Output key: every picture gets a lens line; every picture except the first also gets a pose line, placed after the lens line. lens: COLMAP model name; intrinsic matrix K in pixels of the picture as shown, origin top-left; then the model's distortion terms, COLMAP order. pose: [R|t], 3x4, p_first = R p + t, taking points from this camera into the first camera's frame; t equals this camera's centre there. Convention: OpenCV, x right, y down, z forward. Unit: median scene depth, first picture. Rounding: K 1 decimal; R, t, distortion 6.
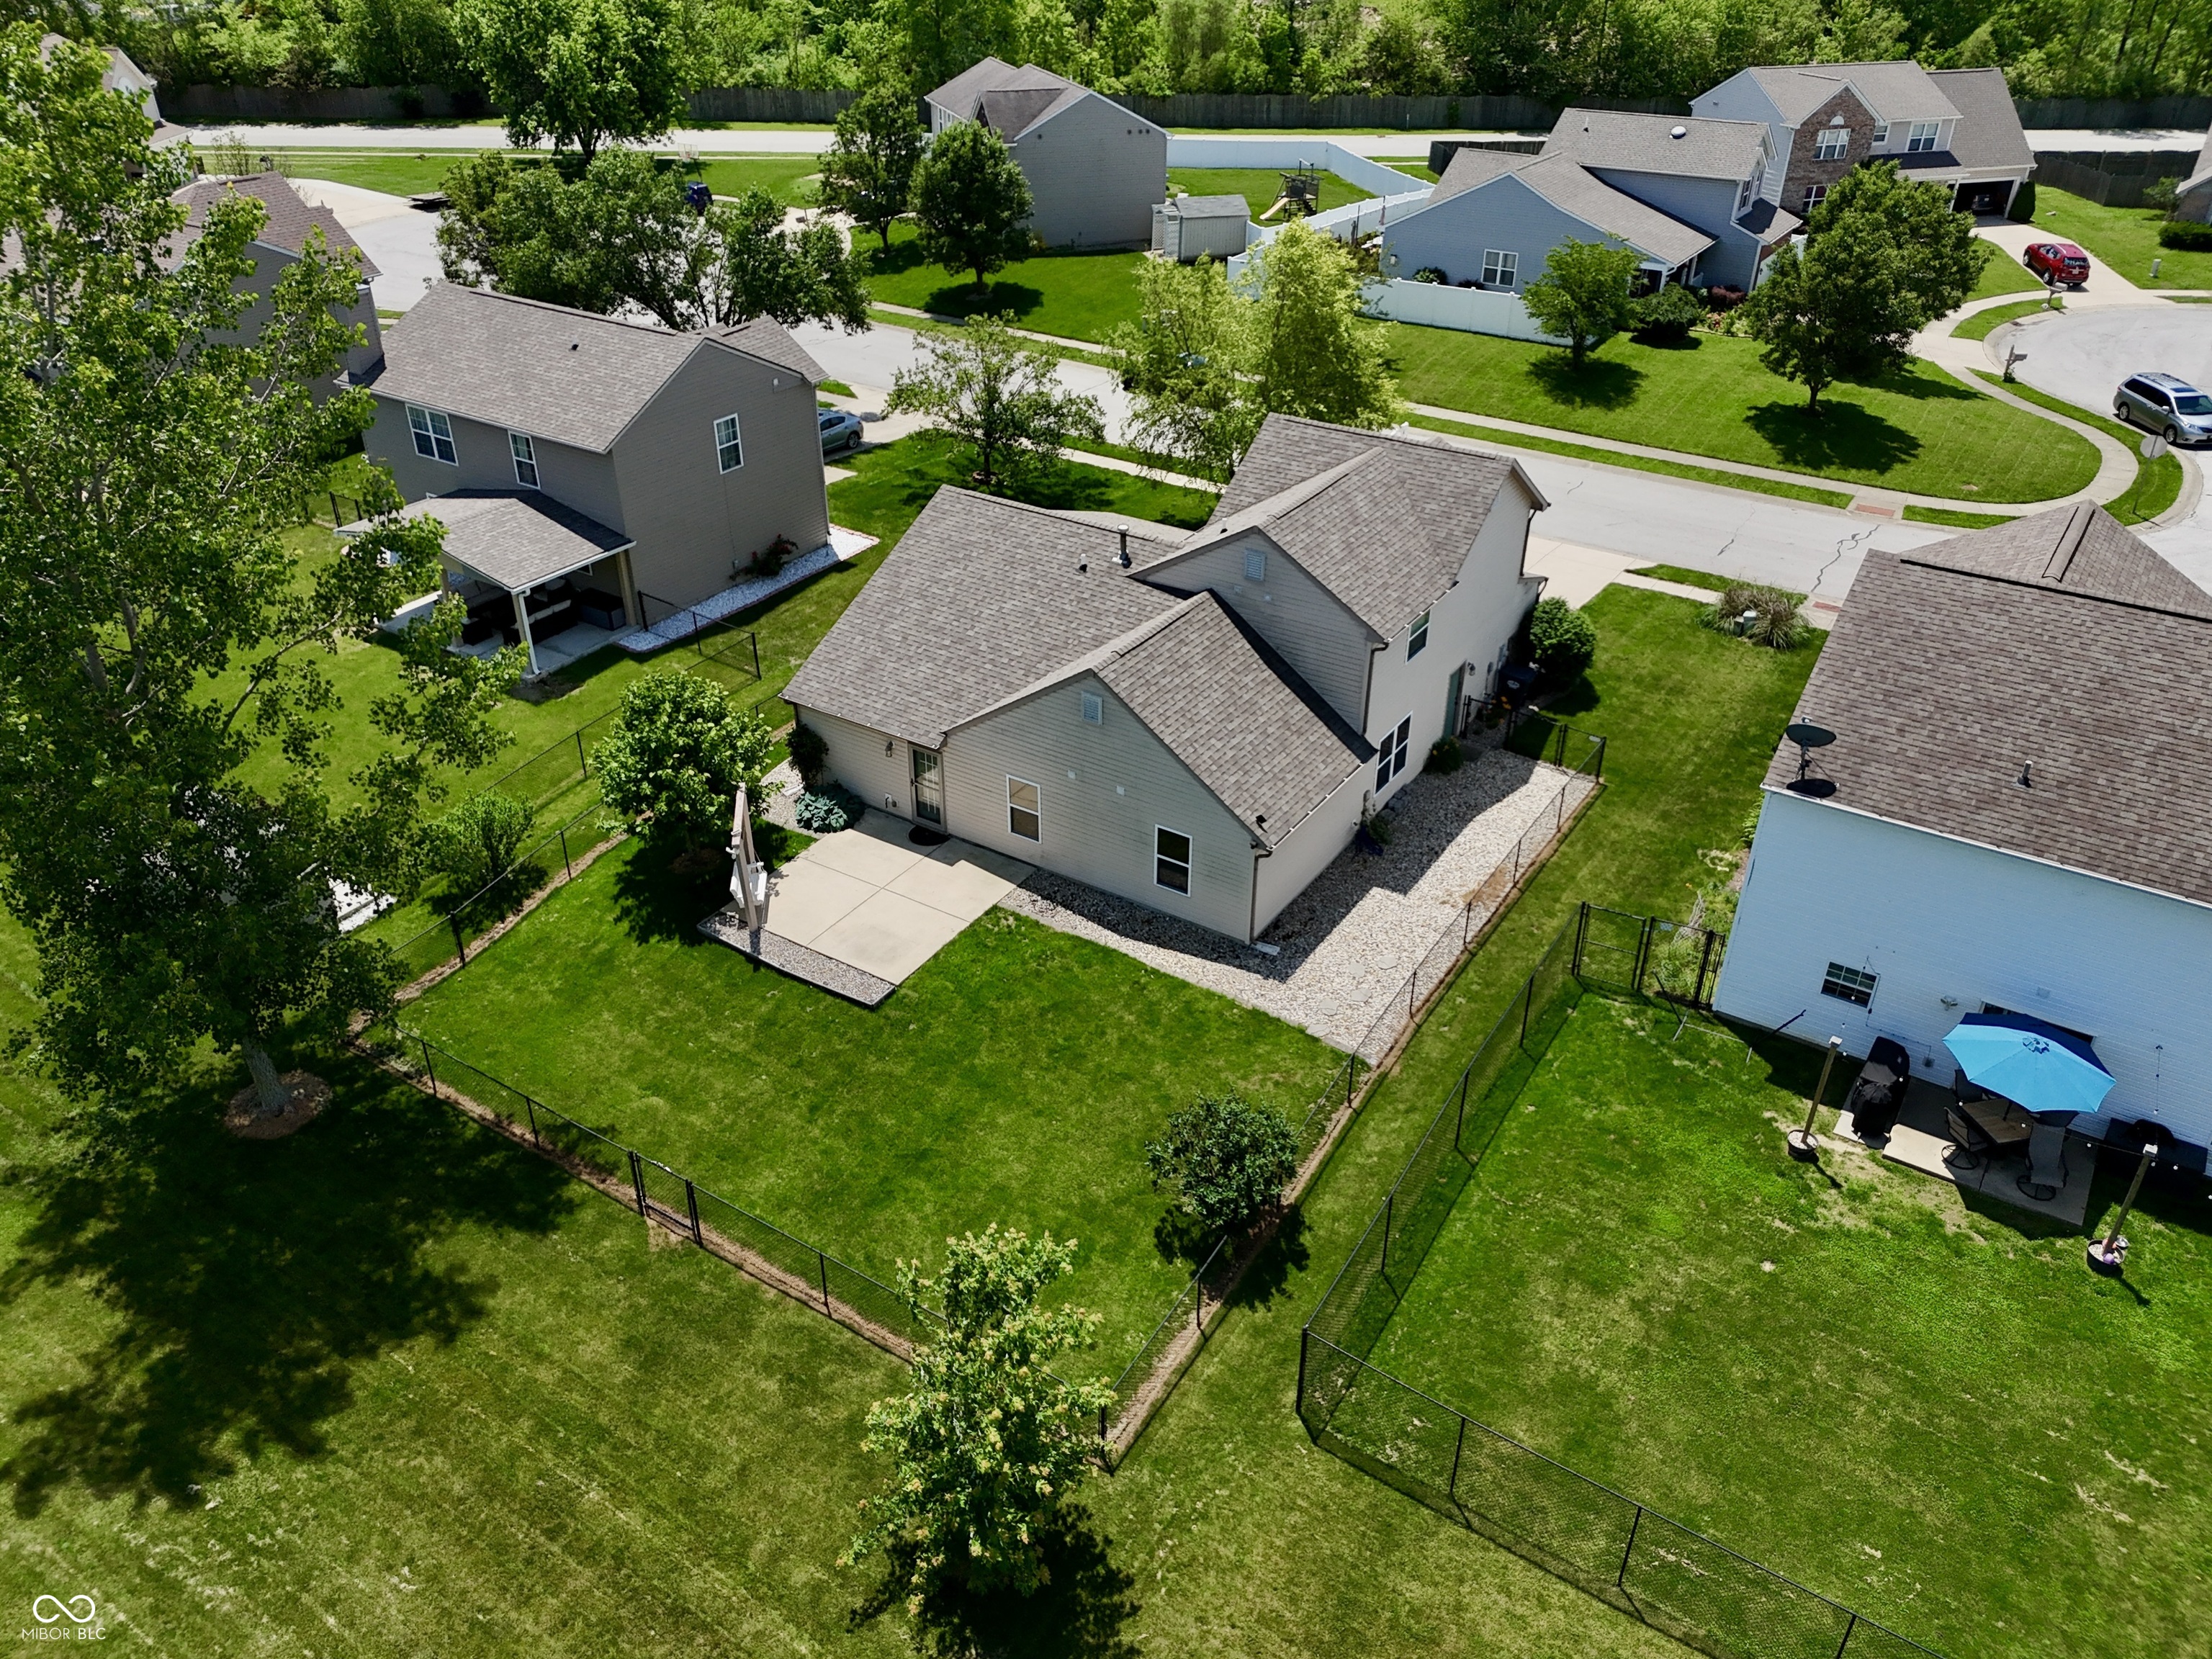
lens RADIAL K [[1608.7, 0, 1124.6], [0, 1608.7, 833.9], [0, 0, 1]] dist [0.070410, -0.074853]
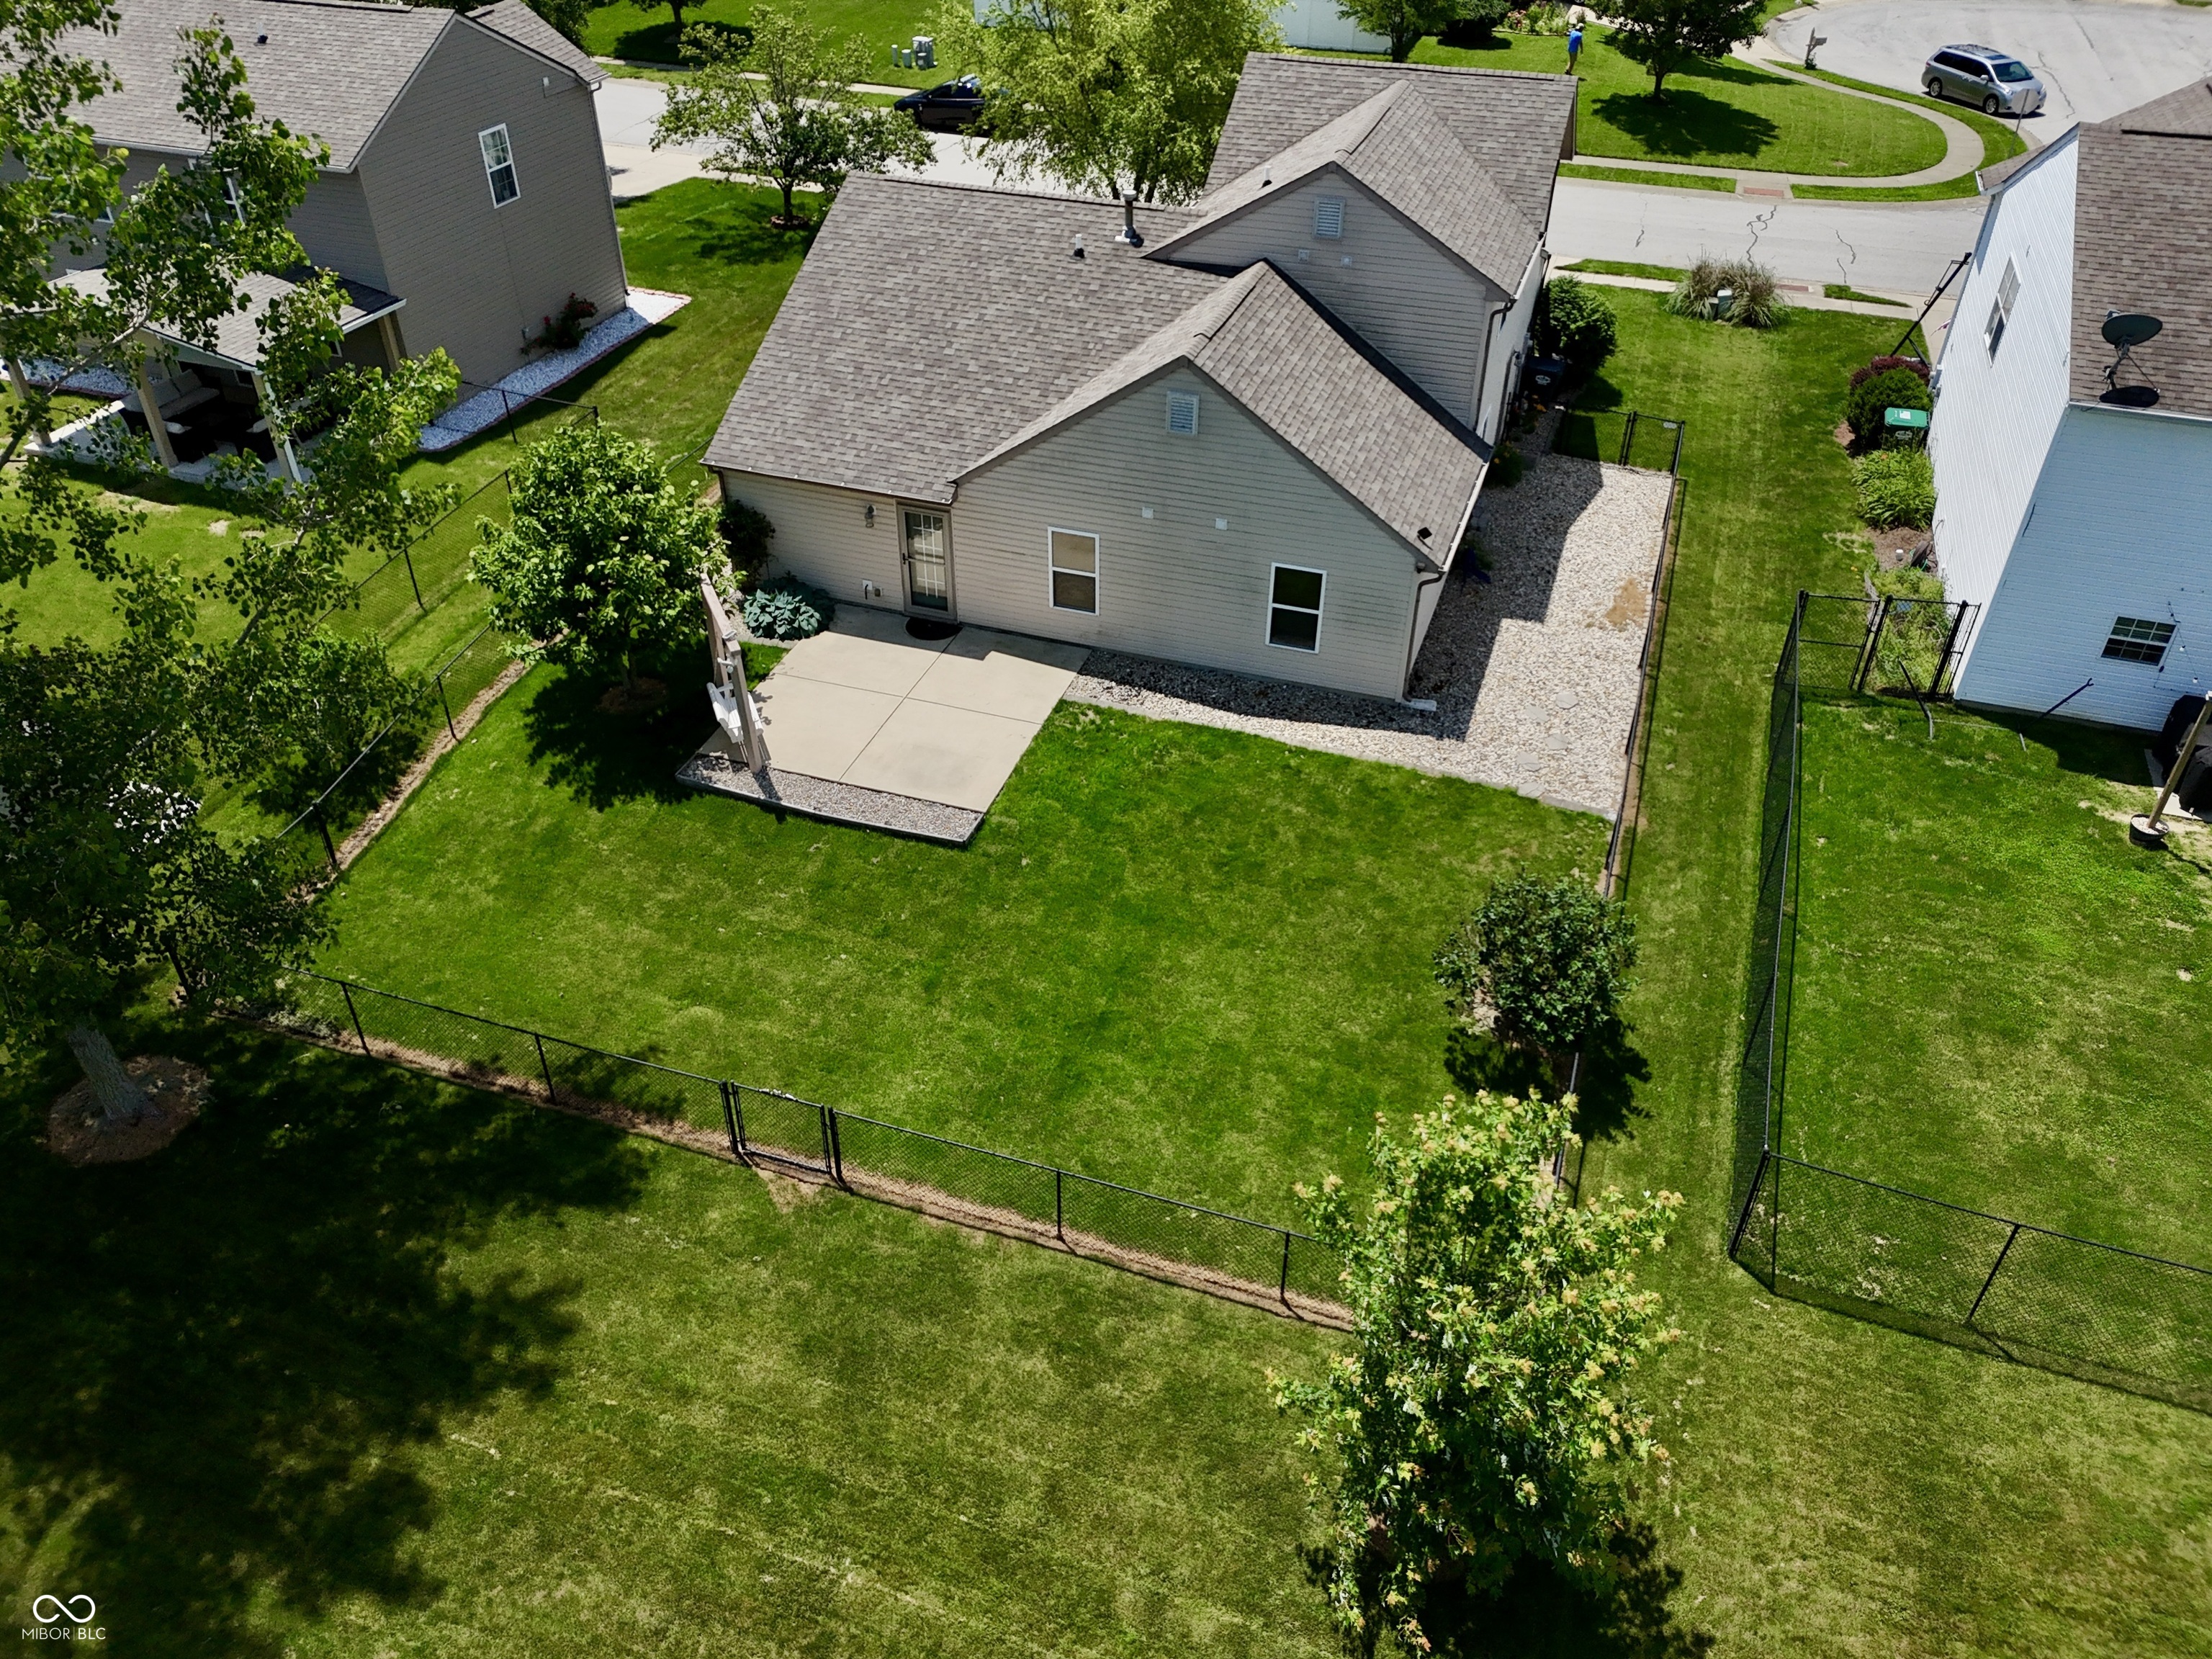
lens RADIAL K [[1608.7, 0, 1122.8], [0, 1608.7, 835.6], [0, 0, 1]] dist [0.070410, -0.074853]
pose [[0.970246, -0.144513, 0.194263, -0.225181], [0.126007, 0.986507, 0.104528, 0.034530], [-0.206747, -0.076940, 0.975364, 0.254726]]
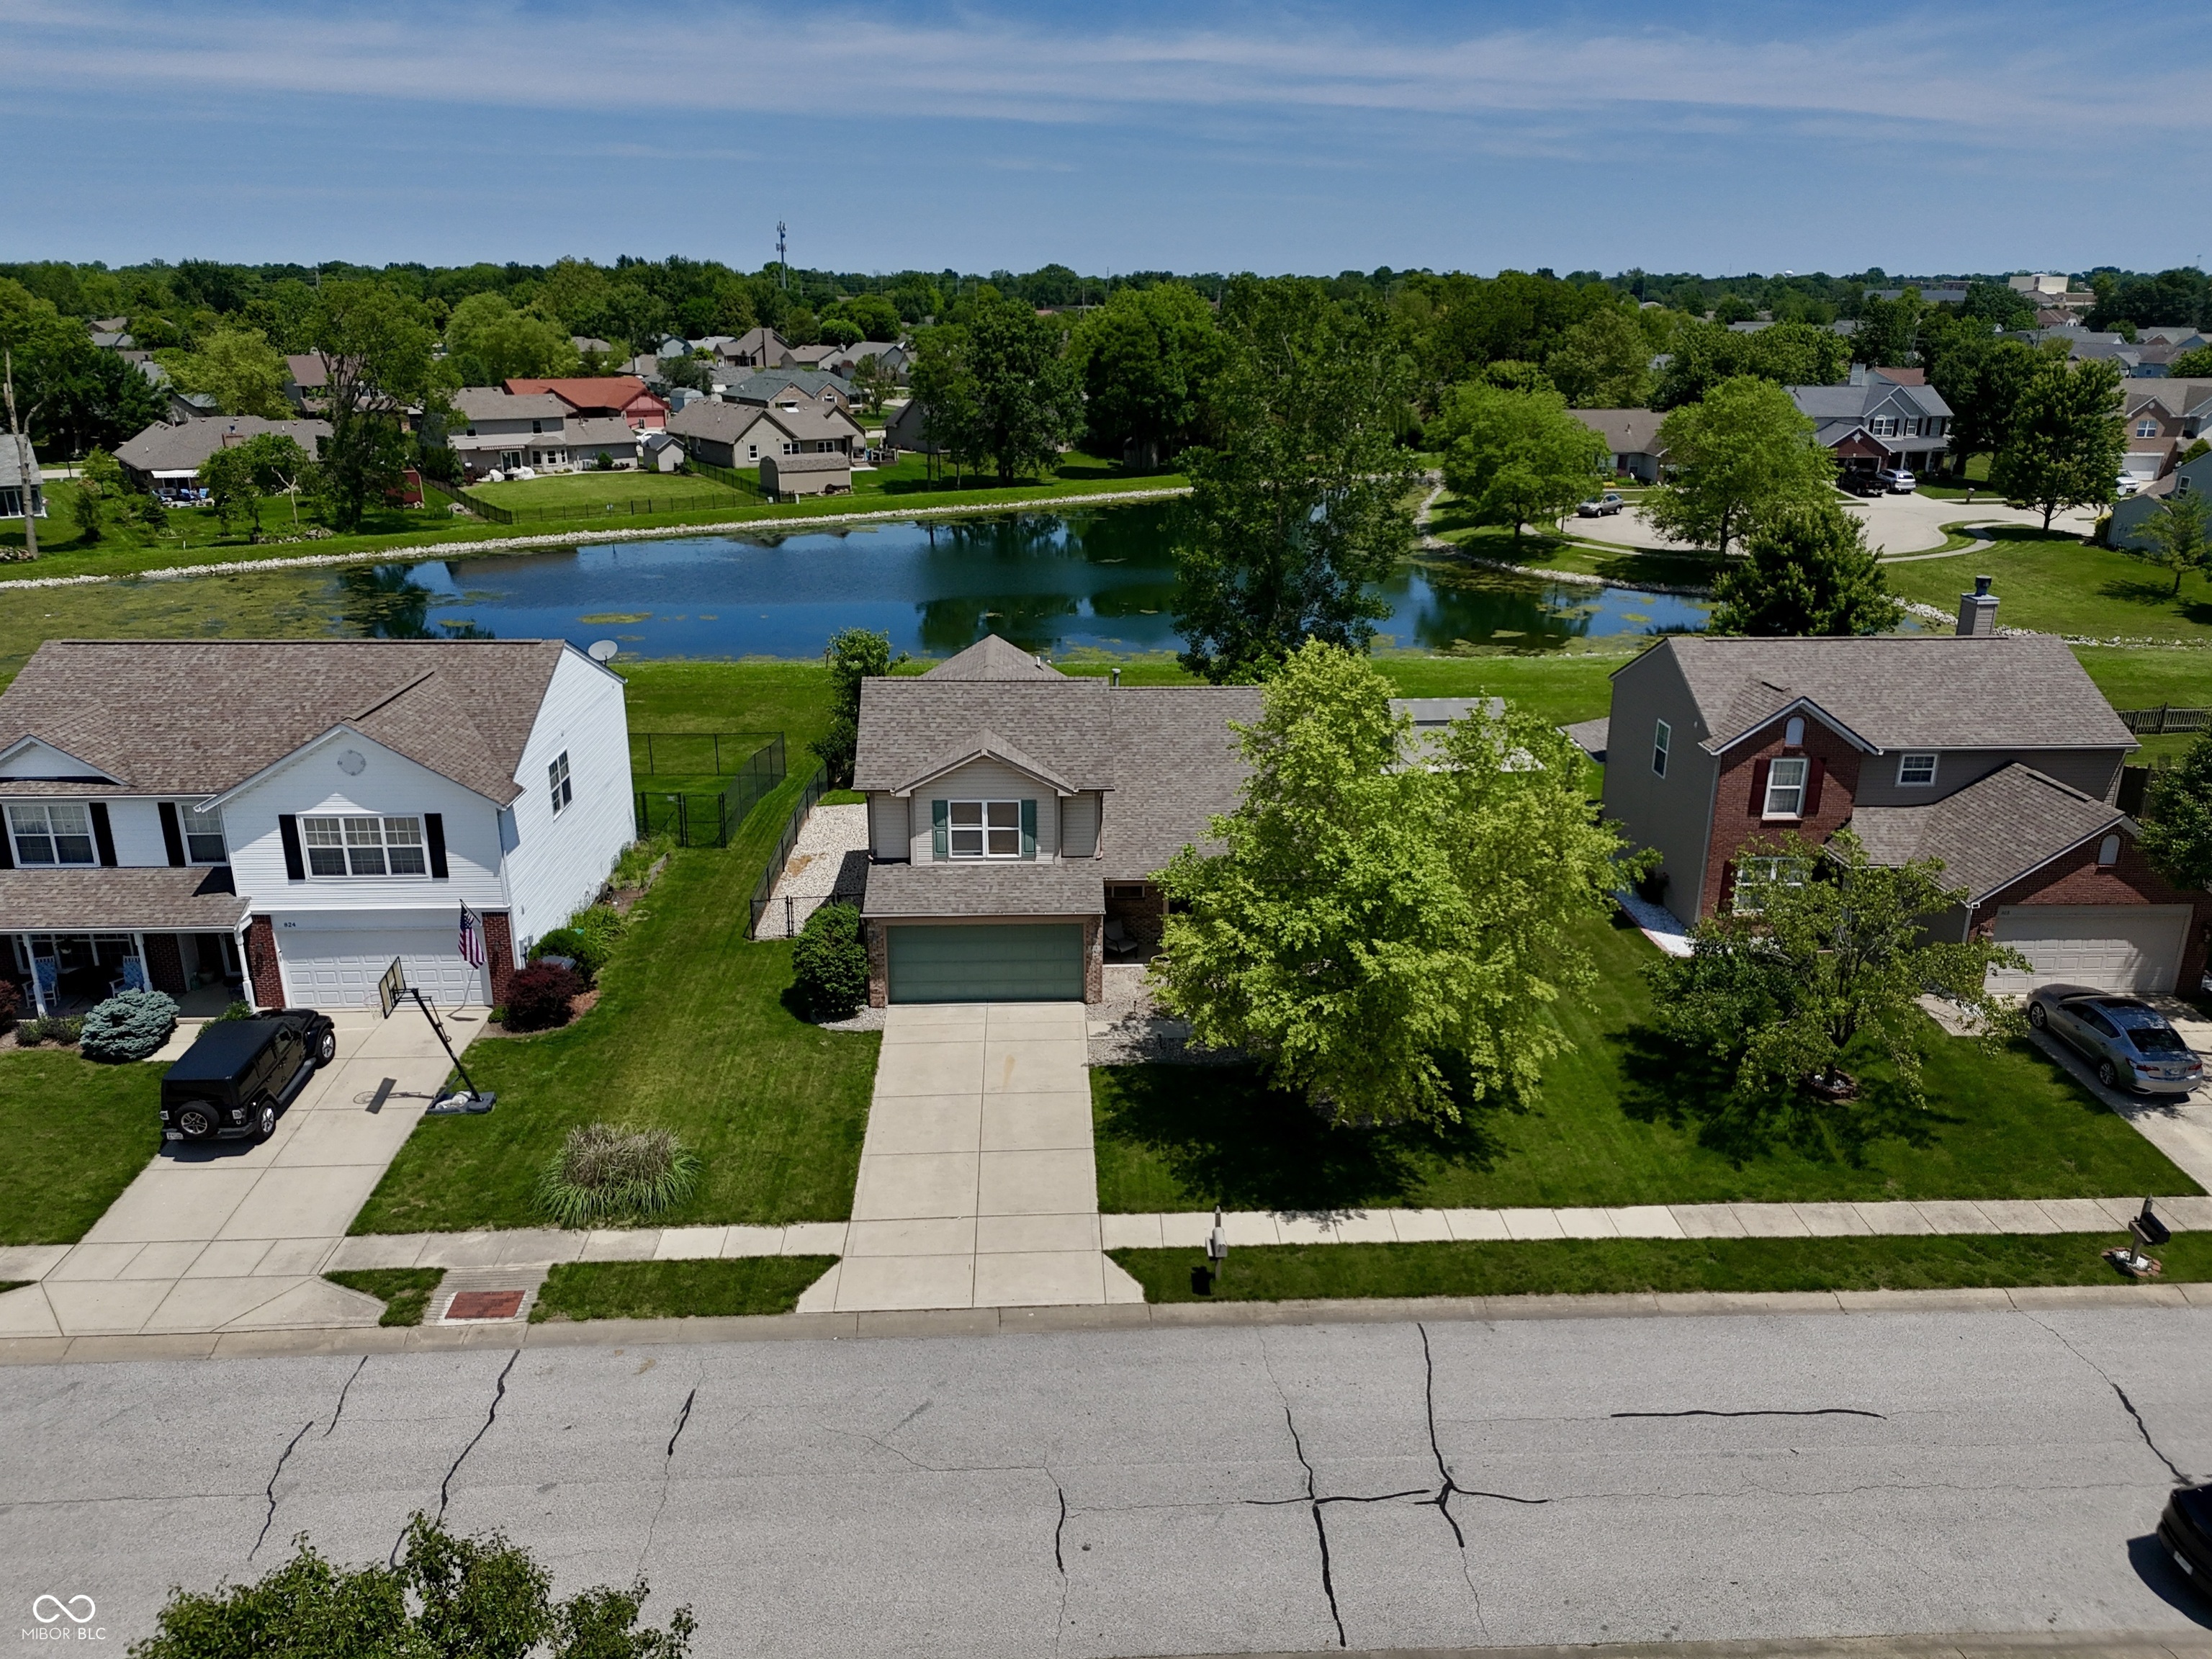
lens RADIAL K [[1608.7, 0, 1117.3], [0, 1608.7, 821.9], [0, 0, 1]] dist [0.070410, -0.074853]
pose [[-0.814942, 0.170723, -0.553826, 0.842122], [-0.313967, 0.673186, 0.669511, -1.114948], [0.487129, 0.719496, -0.495007, 1.974826]]
